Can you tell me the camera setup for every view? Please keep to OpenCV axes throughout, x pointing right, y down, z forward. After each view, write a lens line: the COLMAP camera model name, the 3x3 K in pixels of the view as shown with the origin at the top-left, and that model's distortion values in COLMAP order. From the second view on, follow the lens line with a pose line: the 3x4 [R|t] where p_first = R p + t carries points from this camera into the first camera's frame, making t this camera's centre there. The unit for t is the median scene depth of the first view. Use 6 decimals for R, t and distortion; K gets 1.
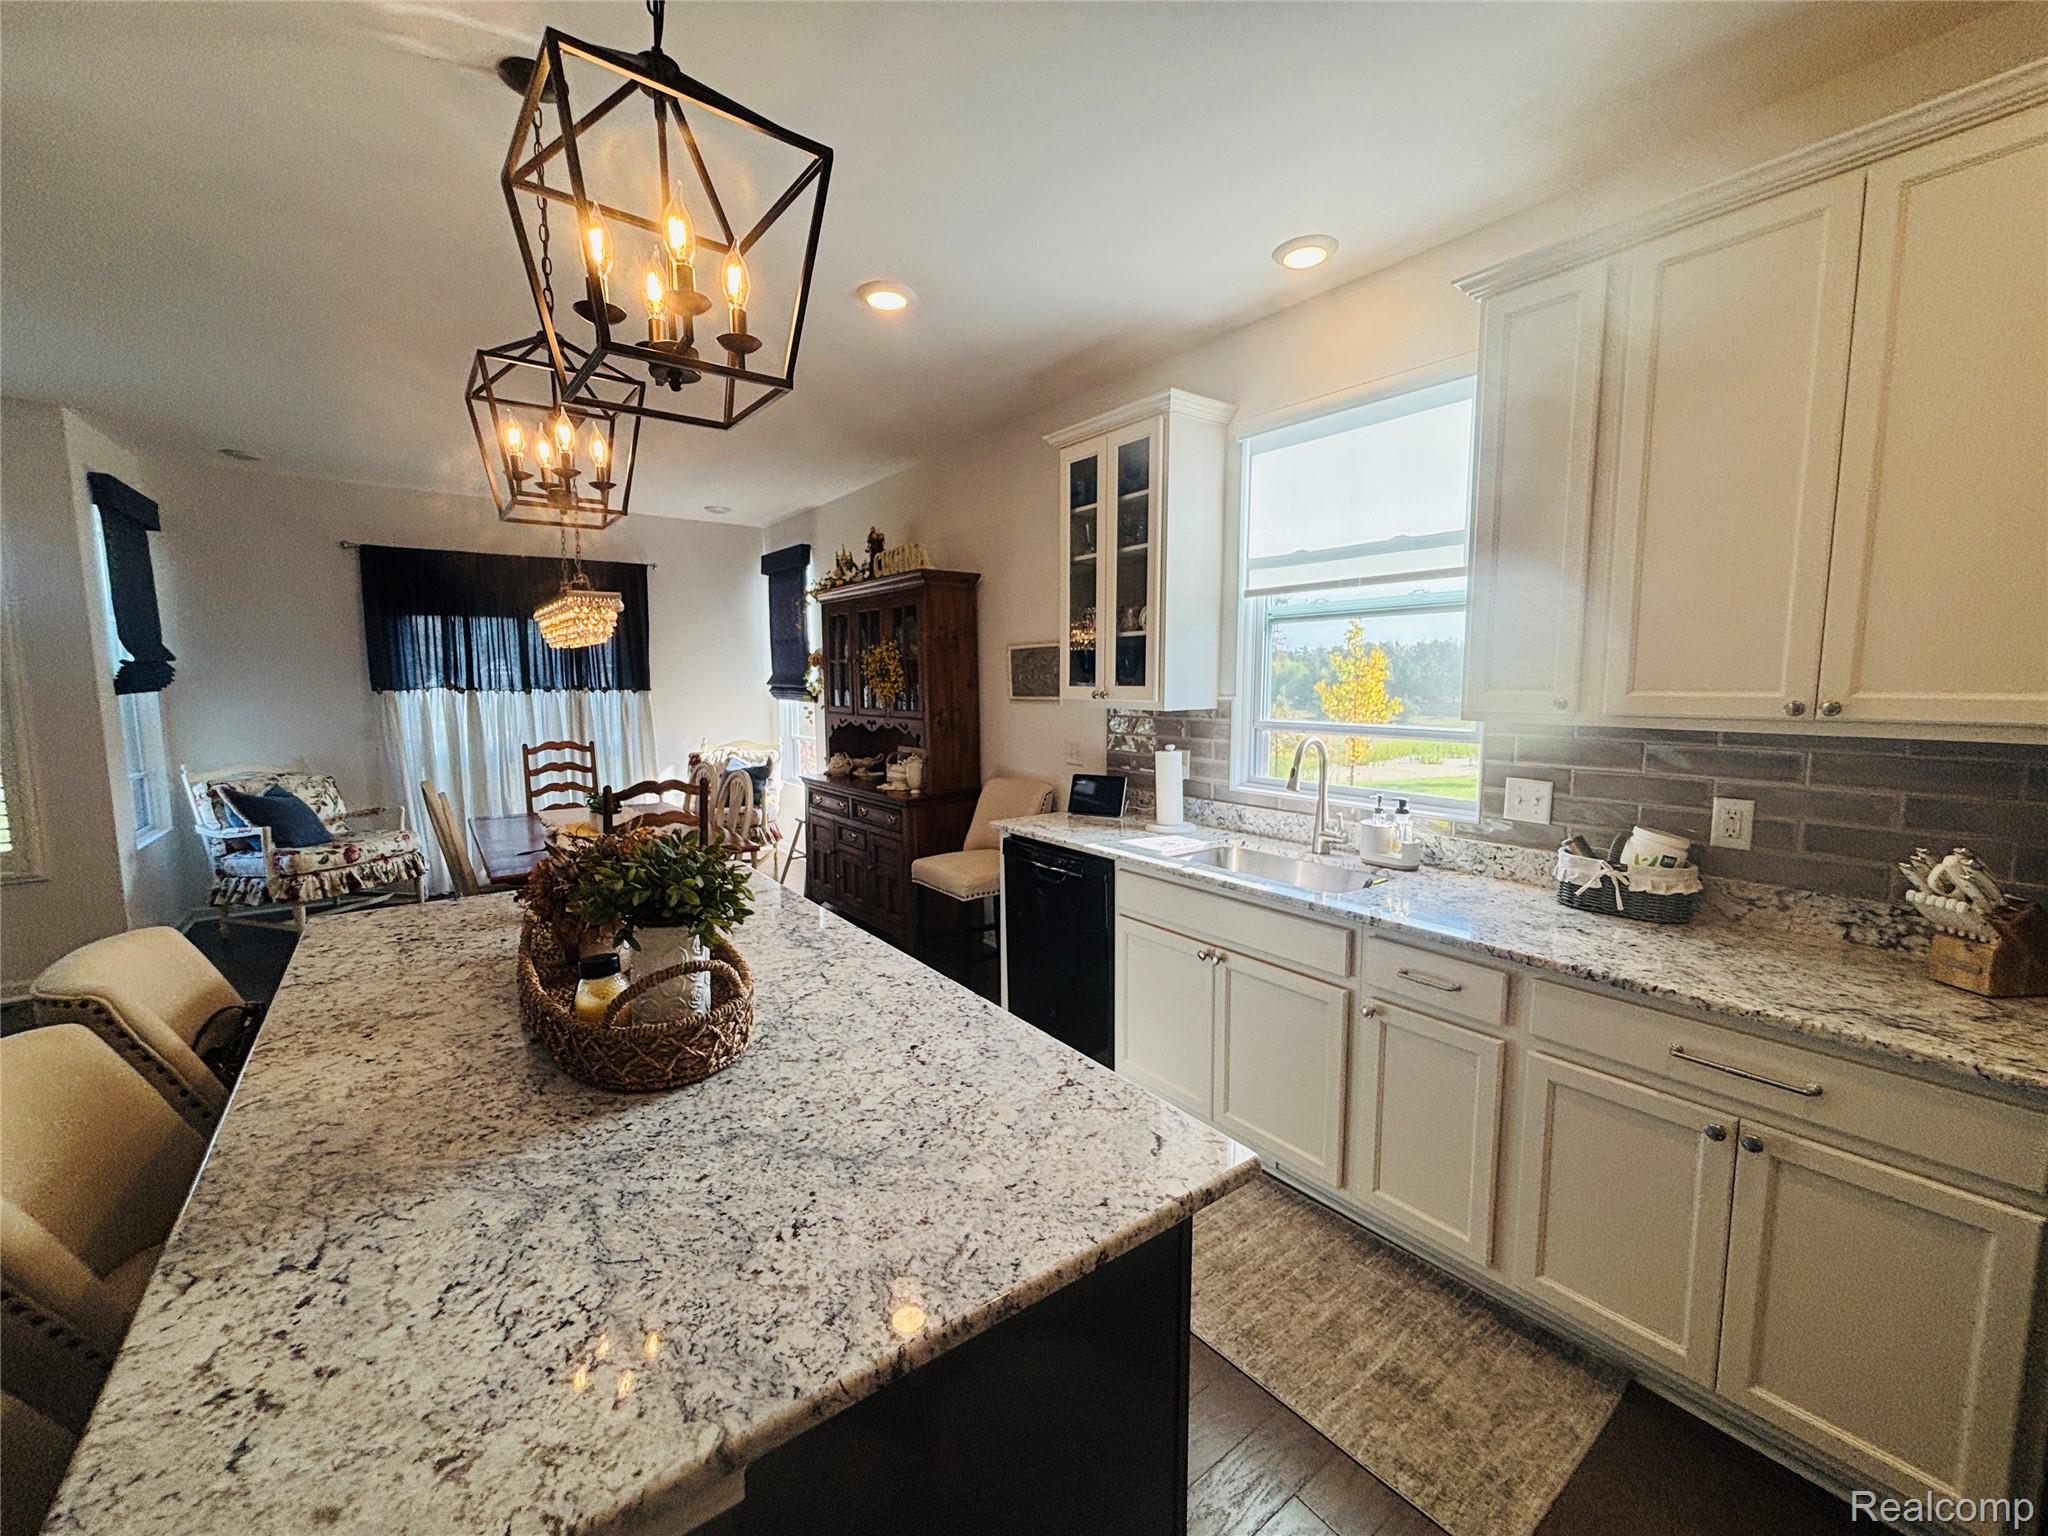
lens RADIAL K [[822.8, 0, 1019.0], [0, 822.8, 766.6], [0, 0, 1]] dist [-0.001401, -0.000421]
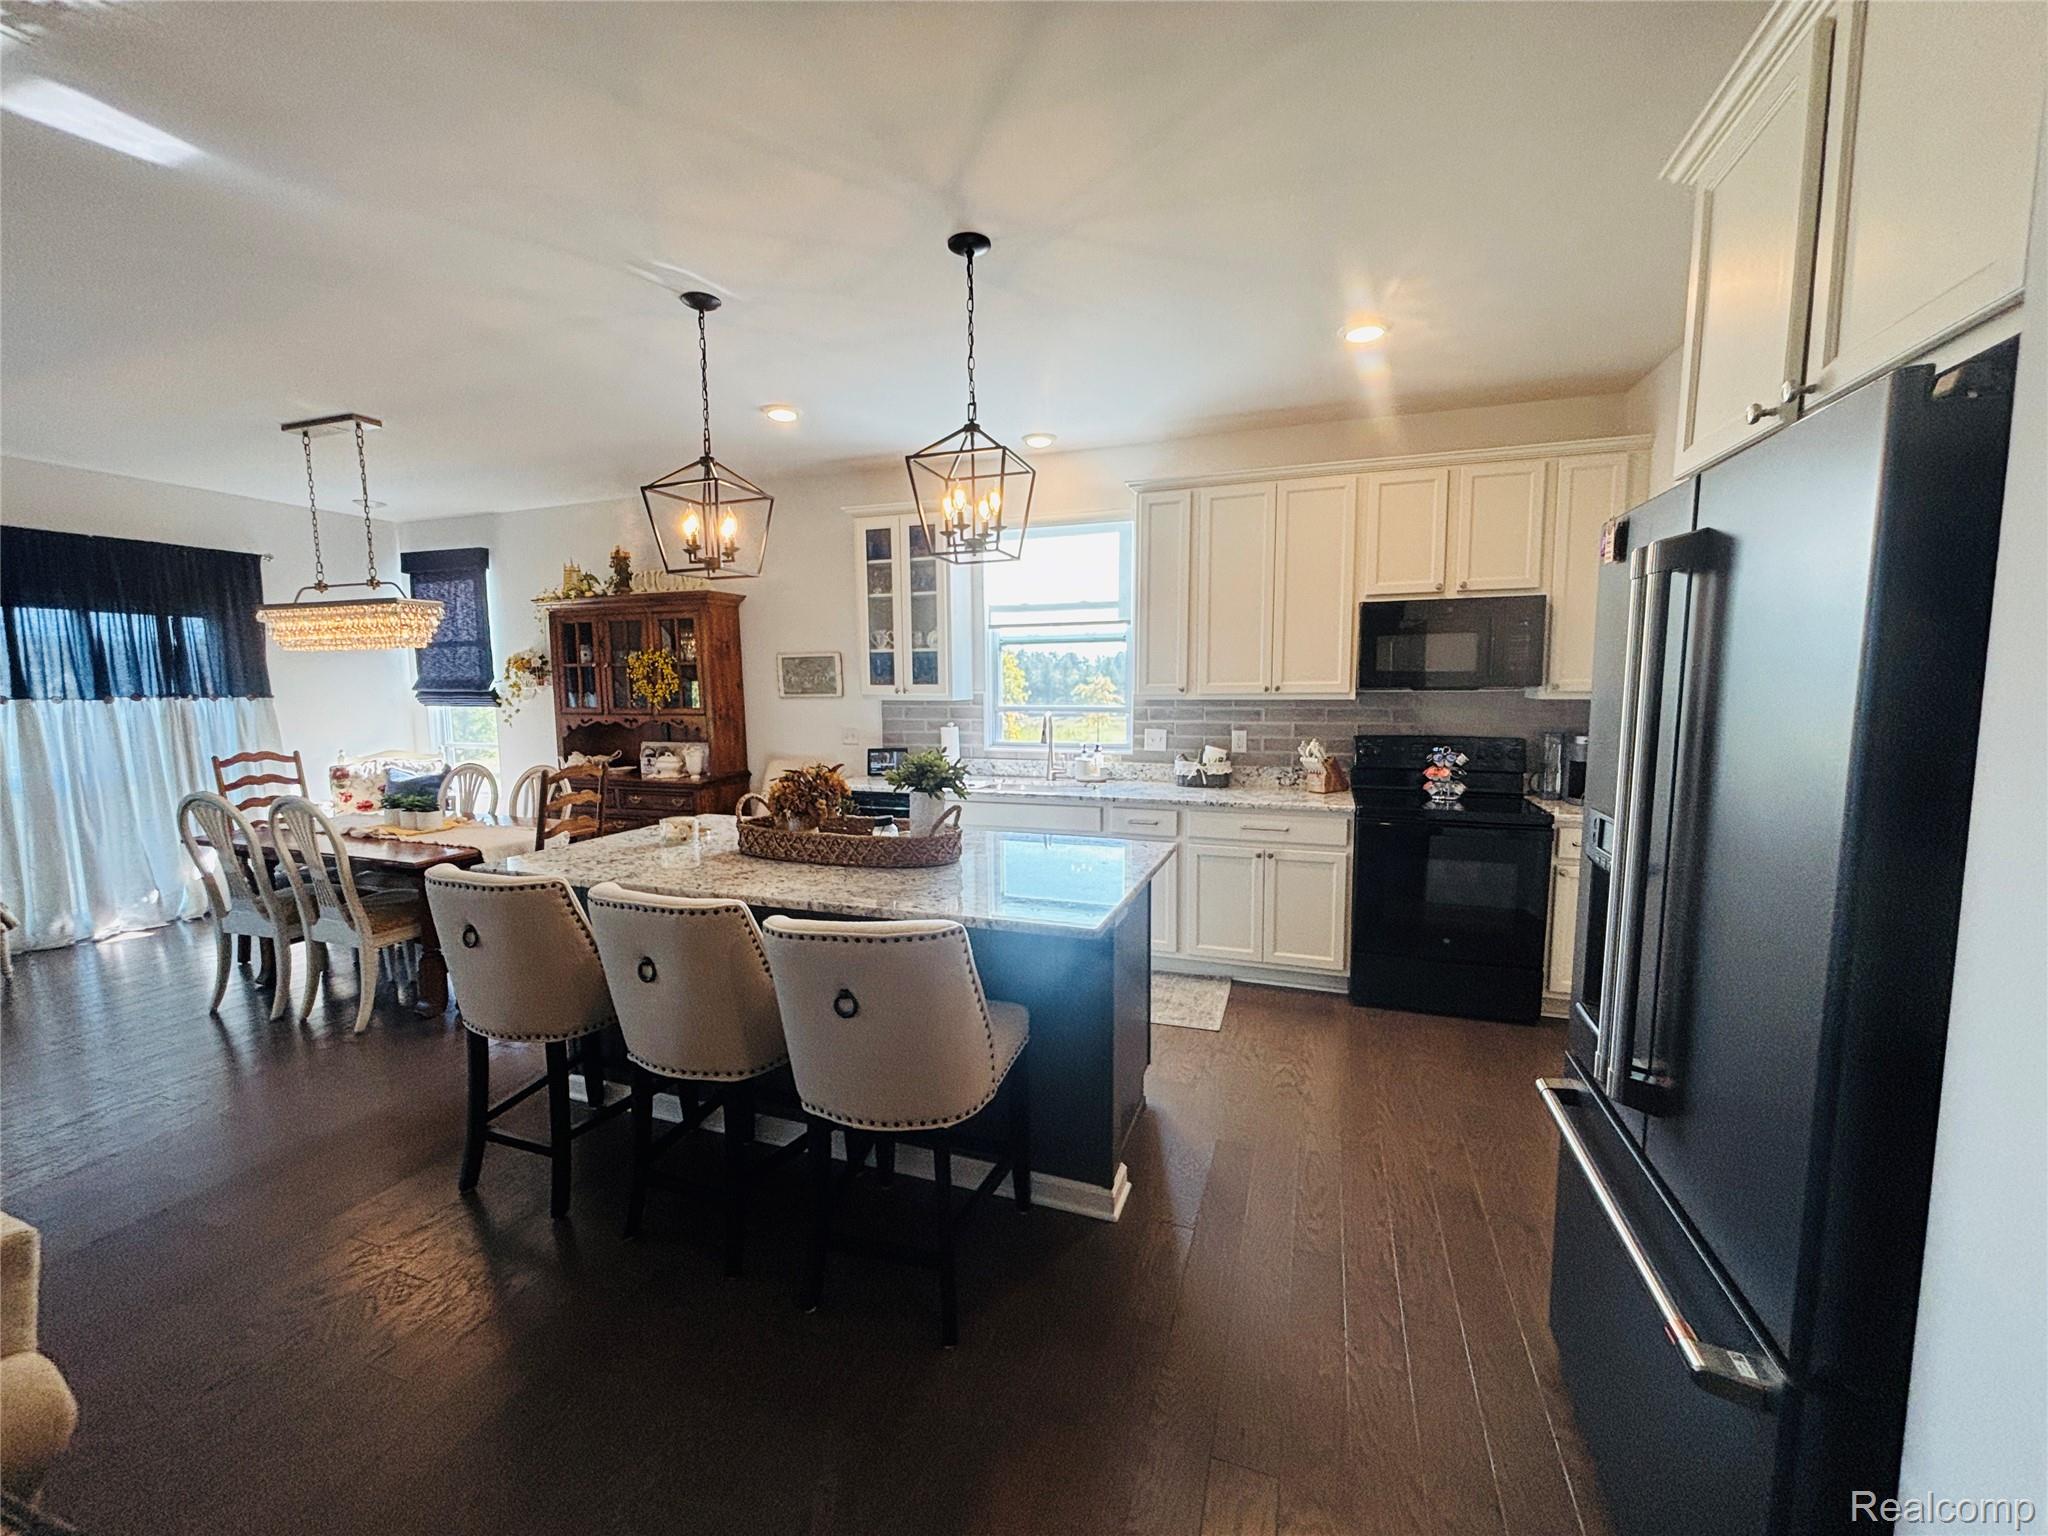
lens RADIAL K [[822.8, 0, 1019.0], [0, 822.8, 766.6], [0, 0, 1]] dist [-0.001401, -0.000421]
pose [[0.836800, -0.060731, 0.544130, -0.418894], [0.064294, 0.997853, 0.012496, 0.034589], [-0.543720, 0.024528, 0.838908, -0.271015]]
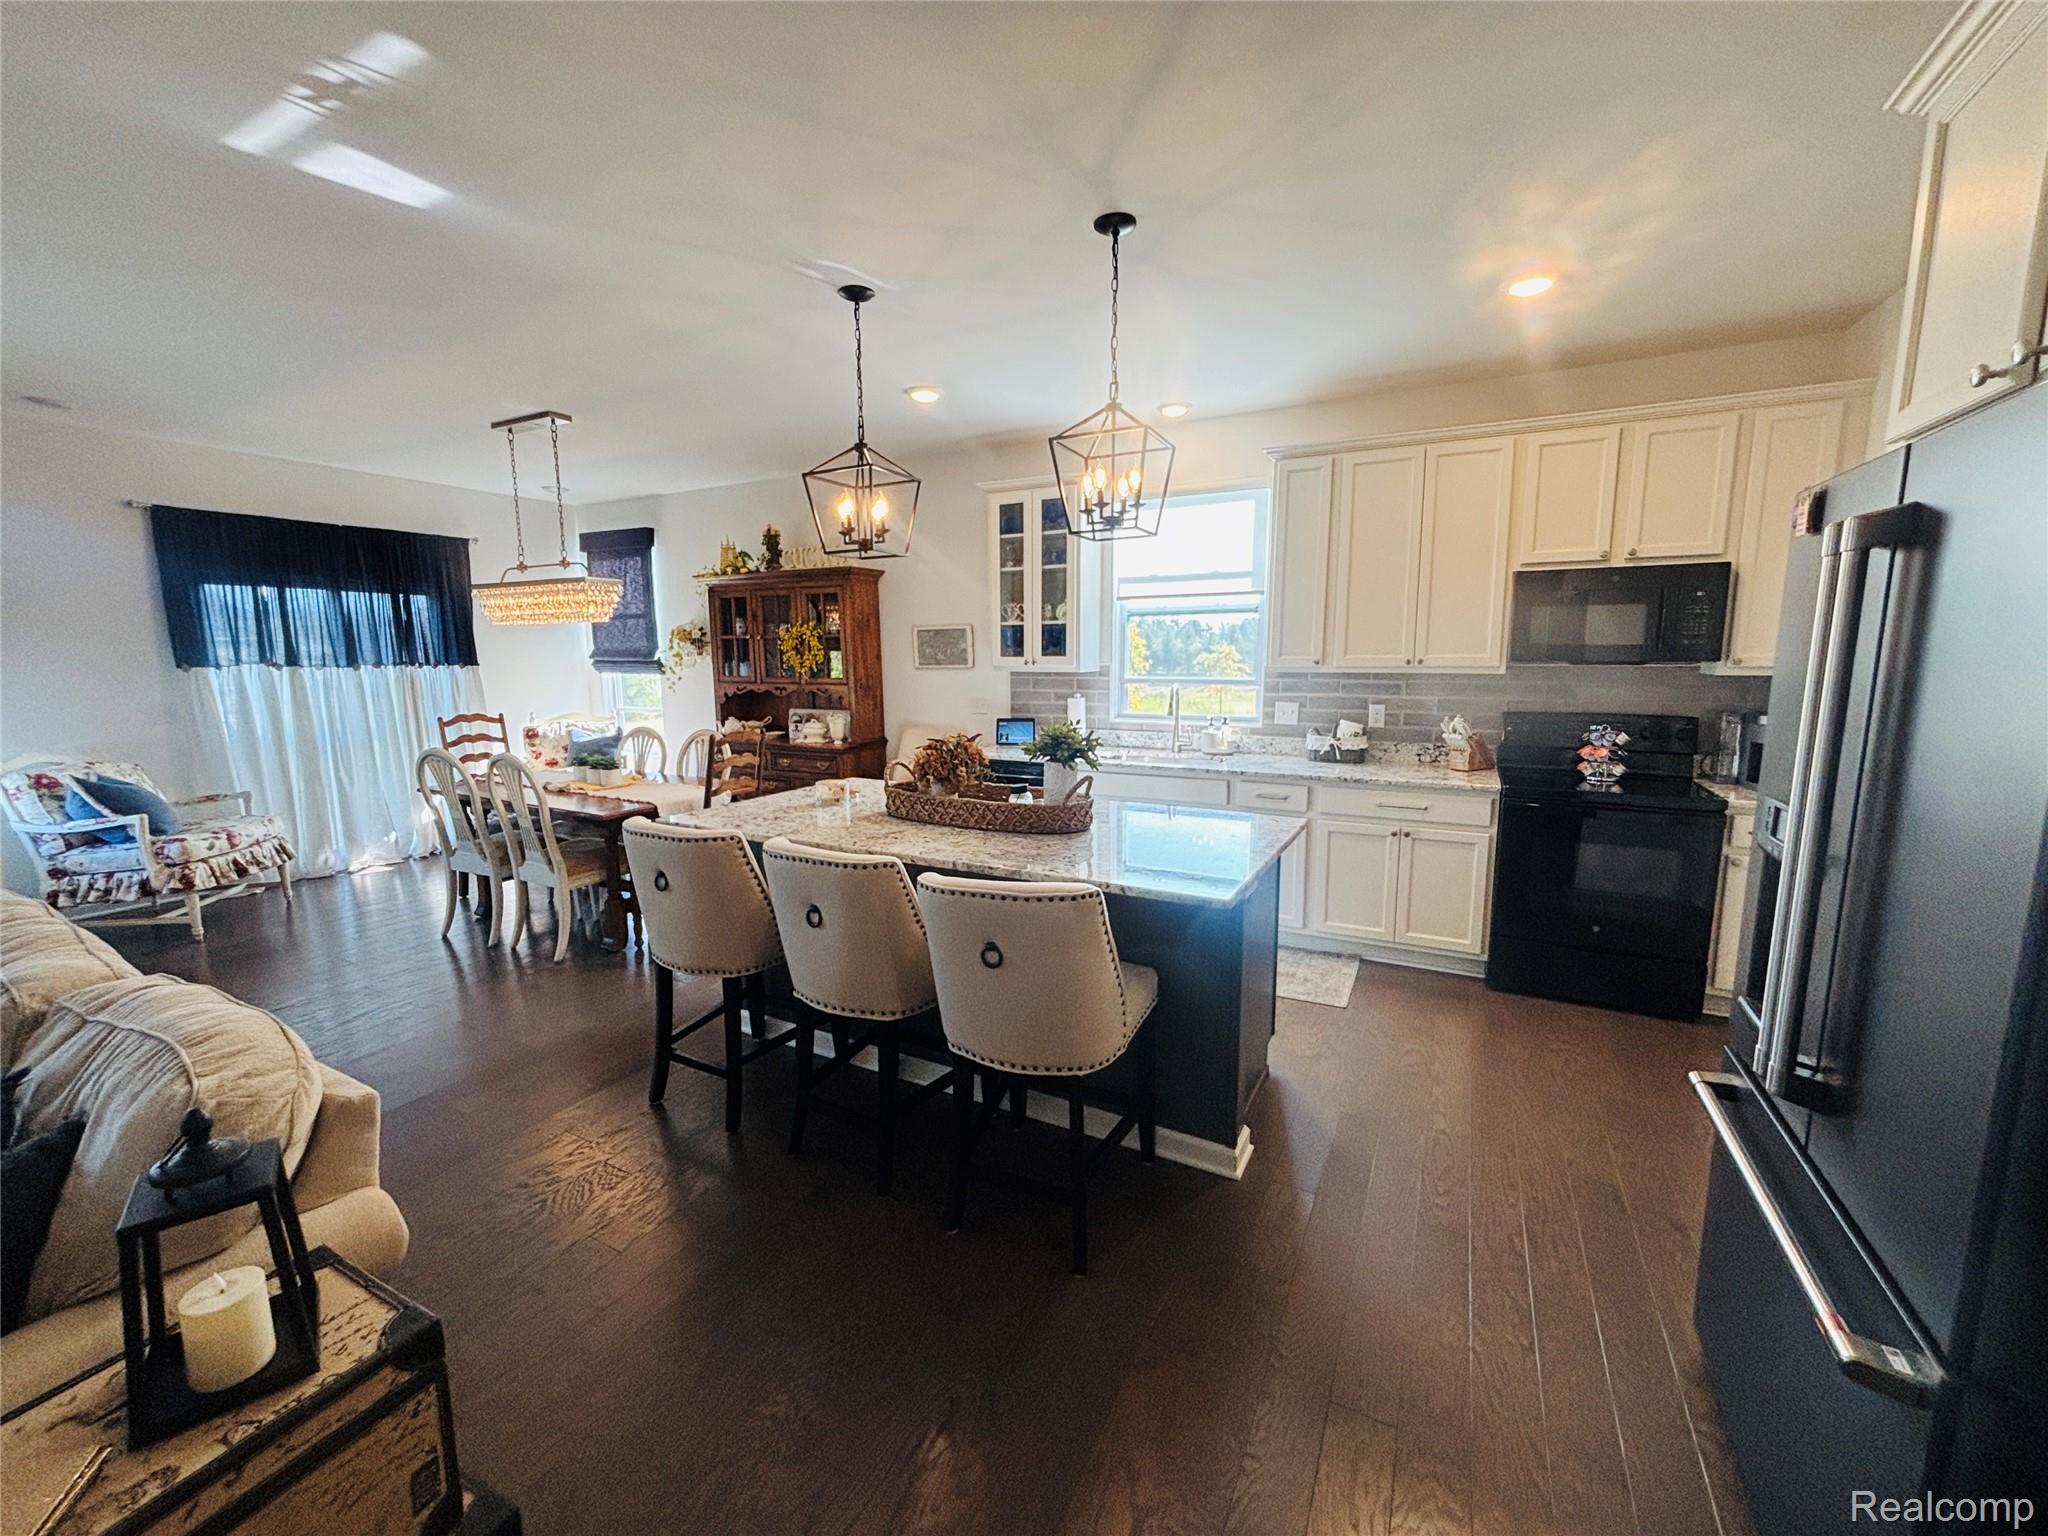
lens RADIAL K [[822.8, 0, 1019.0], [0, 822.8, 766.6], [0, 0, 1]] dist [-0.001401, -0.000421]
pose [[0.907170, -0.061580, 0.416233, -0.442943], [0.048563, 0.997945, 0.041800, 0.031615], [-0.417952, -0.017706, 0.908297, -0.287933]]
